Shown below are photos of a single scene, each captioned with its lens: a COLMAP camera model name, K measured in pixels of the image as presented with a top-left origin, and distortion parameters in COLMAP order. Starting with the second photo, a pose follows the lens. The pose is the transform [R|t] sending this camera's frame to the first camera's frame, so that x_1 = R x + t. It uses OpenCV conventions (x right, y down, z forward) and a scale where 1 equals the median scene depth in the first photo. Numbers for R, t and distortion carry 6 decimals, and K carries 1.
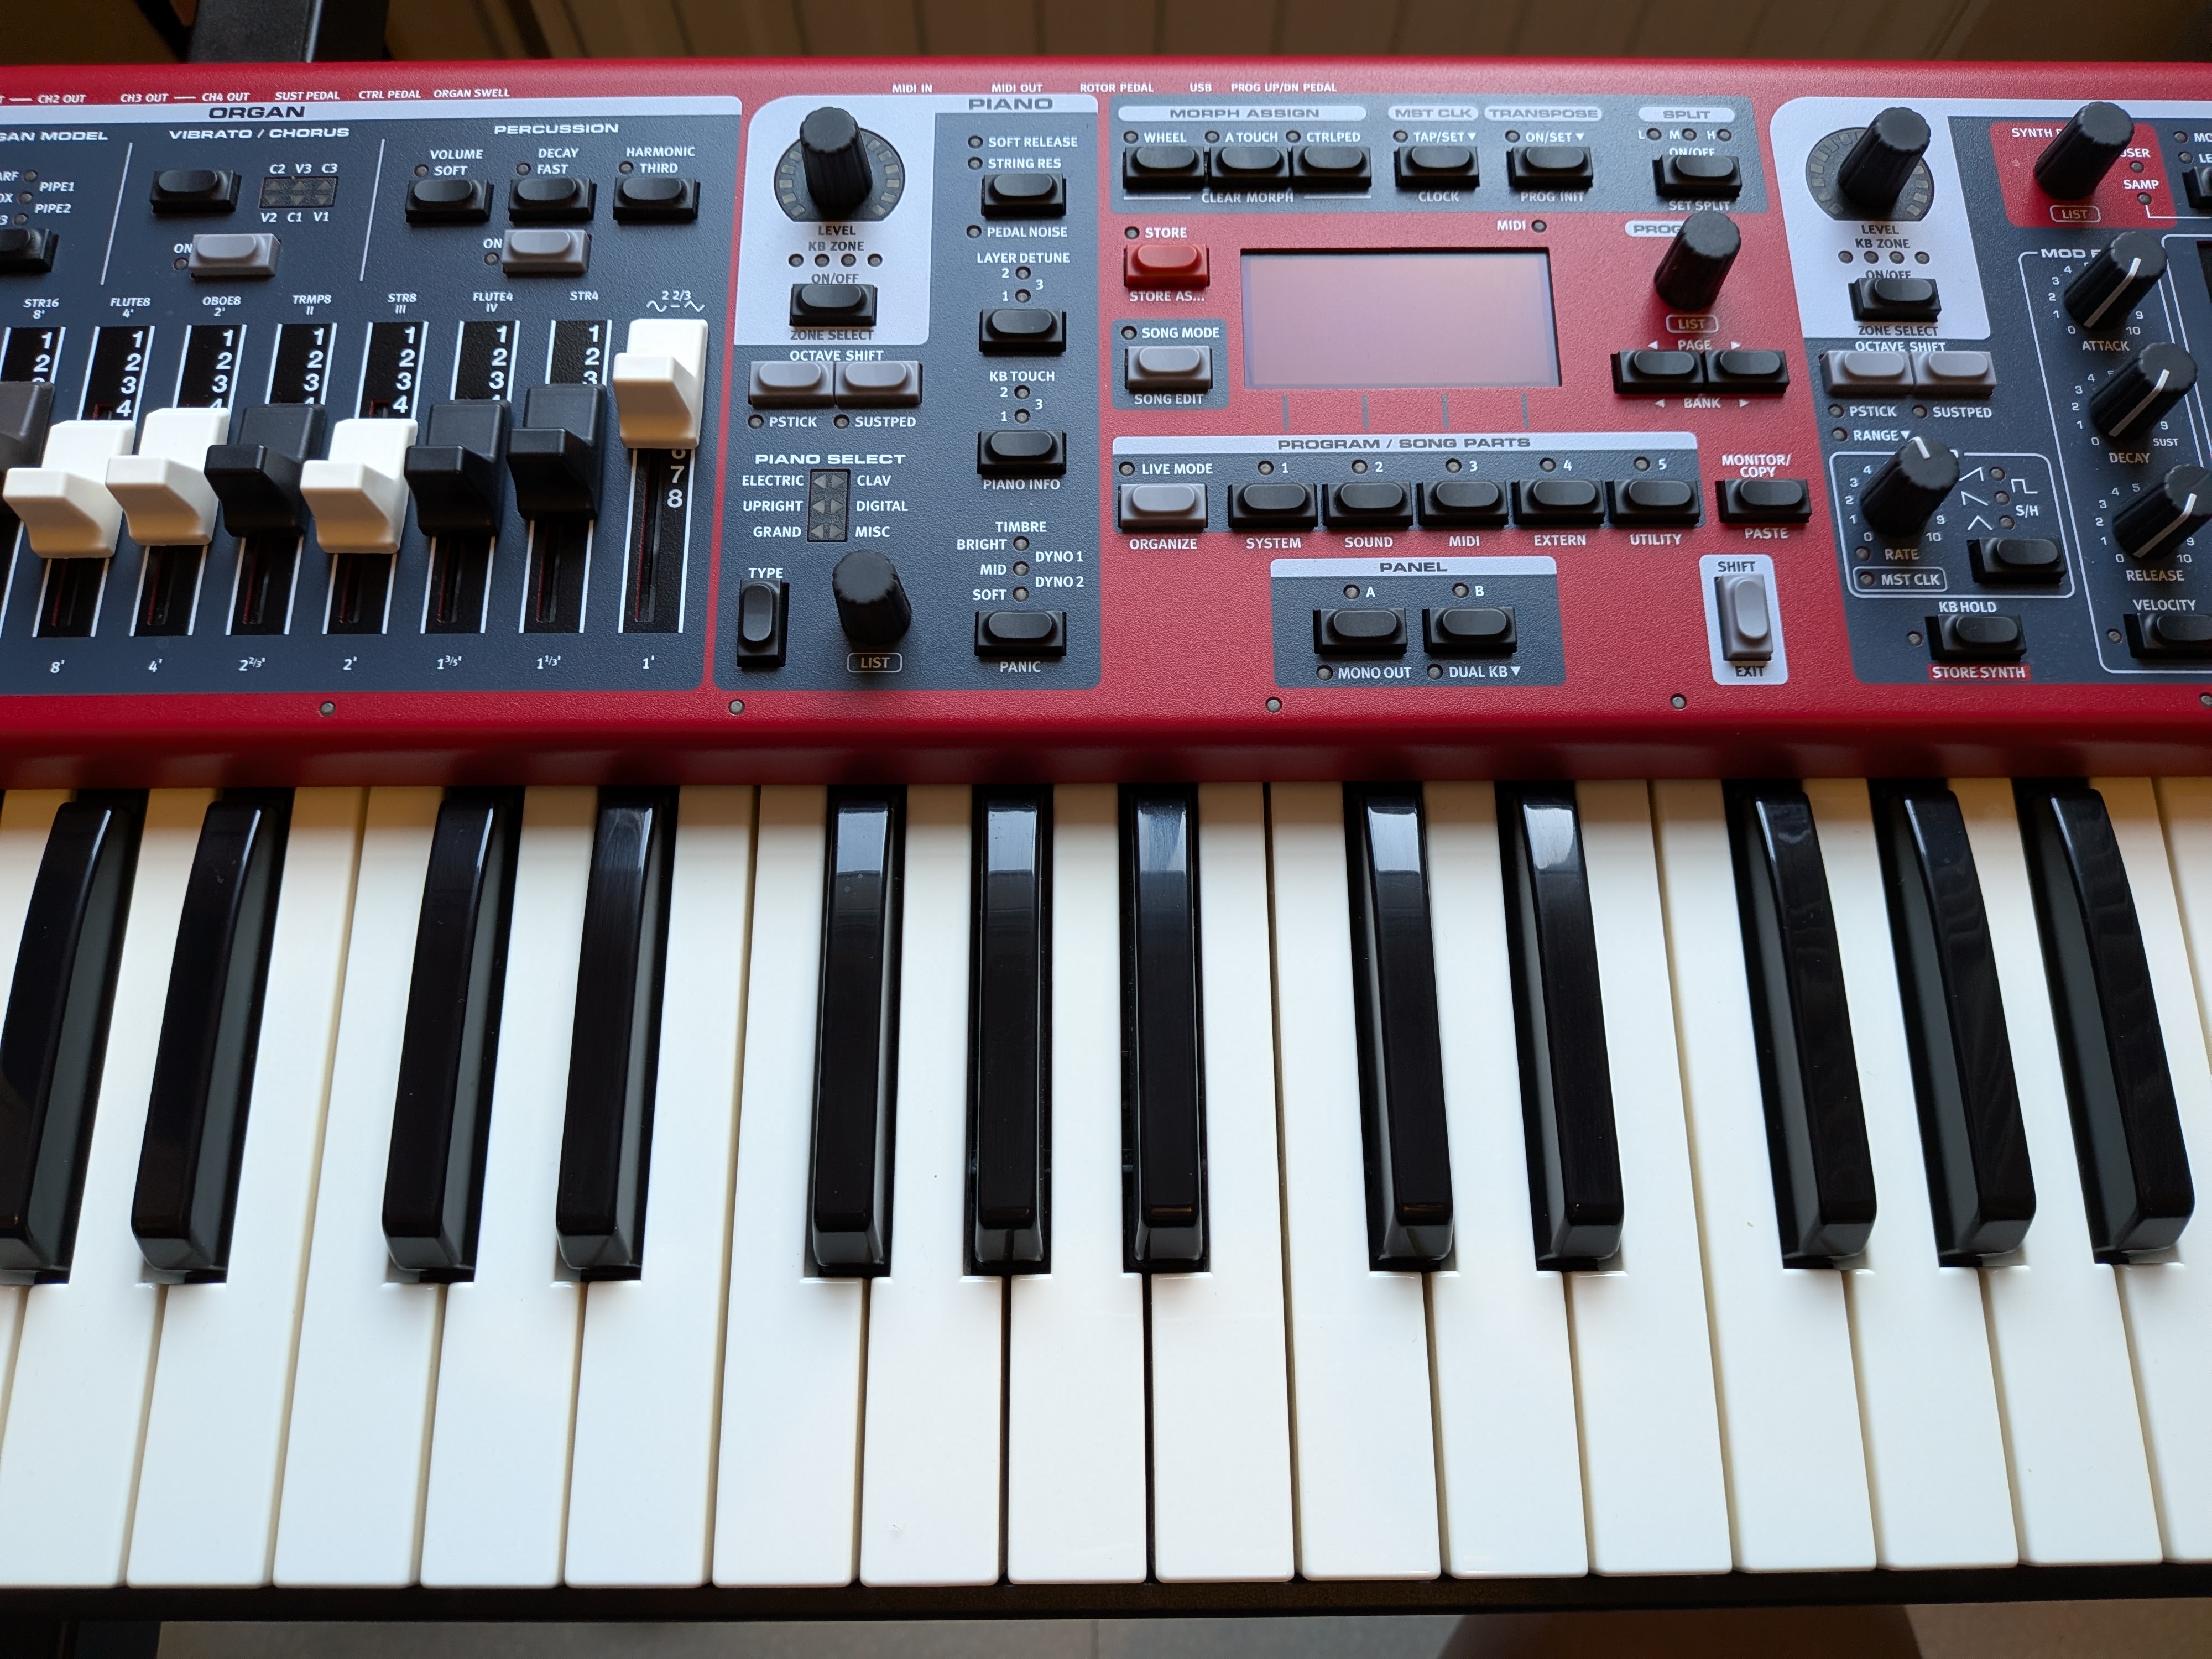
lens RADIAL K [[1737.4, 0, 1090.9], [0, 1737.4, 1072.2], [0, 0, 1]] dist [0.021376, -0.049627]
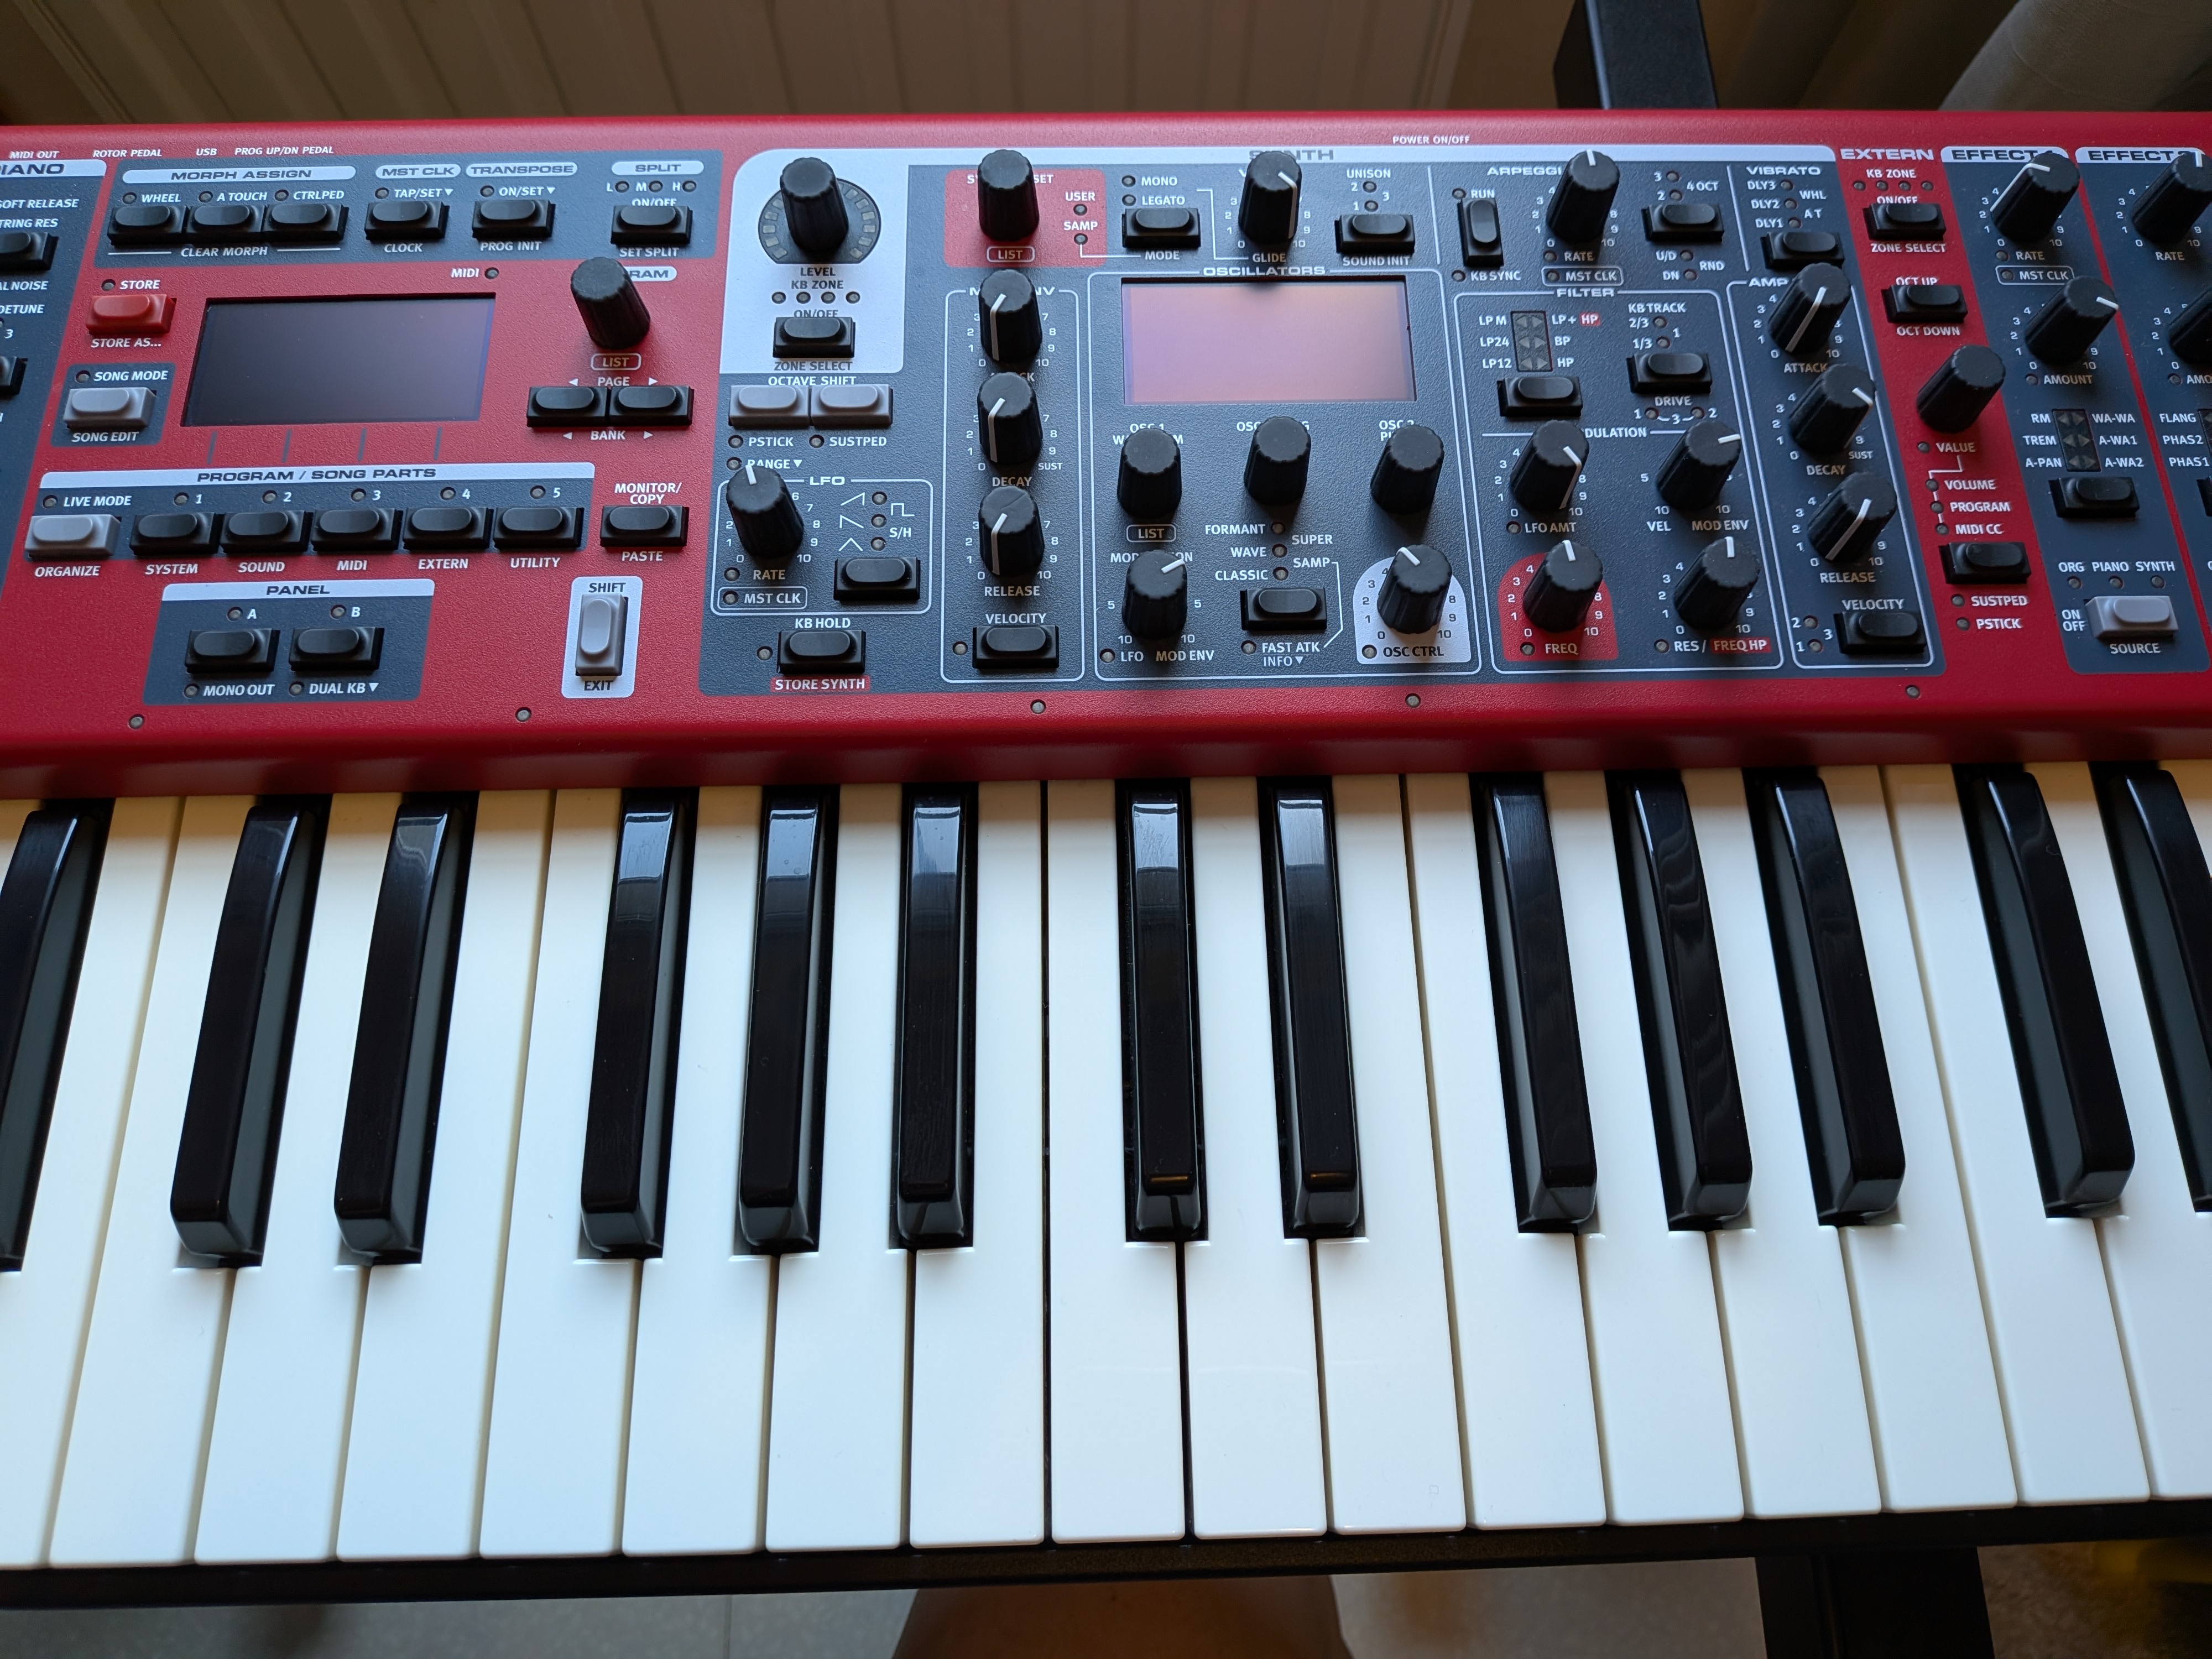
lens RADIAL K [[1669.8, 0, 1109.1], [0, 1669.8, 939.0], [0, 0, 1]] dist [0.019603, -0.043851]
pose [[0.999635, -0.014823, 0.022608, 0.589267], [0.016365, 0.997439, -0.069628, -0.002879], [-0.021518, 0.069972, 0.997317, 0.000977]]
